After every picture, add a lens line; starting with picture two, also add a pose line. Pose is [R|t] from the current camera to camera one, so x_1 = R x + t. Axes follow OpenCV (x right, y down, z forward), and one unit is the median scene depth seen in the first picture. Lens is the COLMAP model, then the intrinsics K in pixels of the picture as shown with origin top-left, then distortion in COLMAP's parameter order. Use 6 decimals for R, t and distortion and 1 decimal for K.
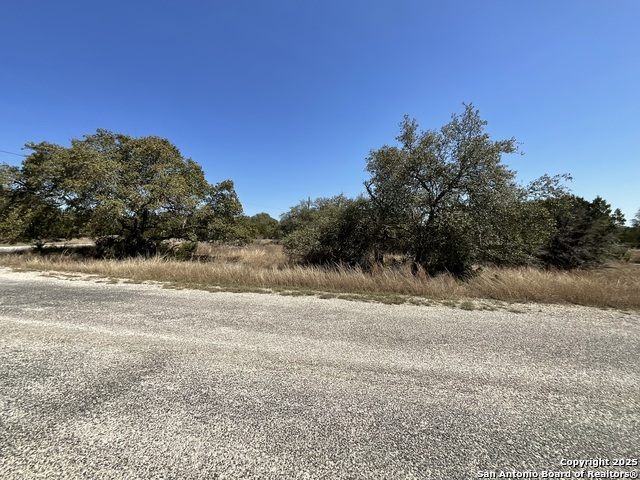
lens RADIAL K [[259.8, 0, 321.5], [0, 259.8, 239.6], [0, 0, 1]] dist [-0.000633, 0.000005]
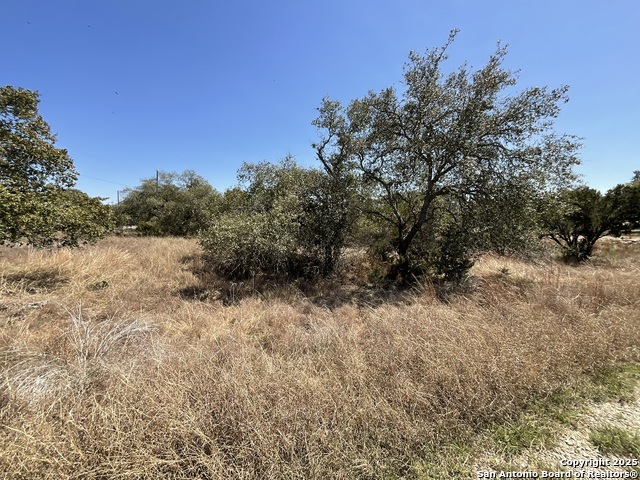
lens RADIAL K [[259.8, 0, 318.3], [0, 259.8, 239.9], [0, 0, 1]] dist [-0.000633, 0.000005]
pose [[0.848526, -0.027895, 0.528417, -0.180360], [0.003689, 0.998897, 0.046807, -0.003359], [-0.529140, -0.037768, 0.847693, 0.384080]]
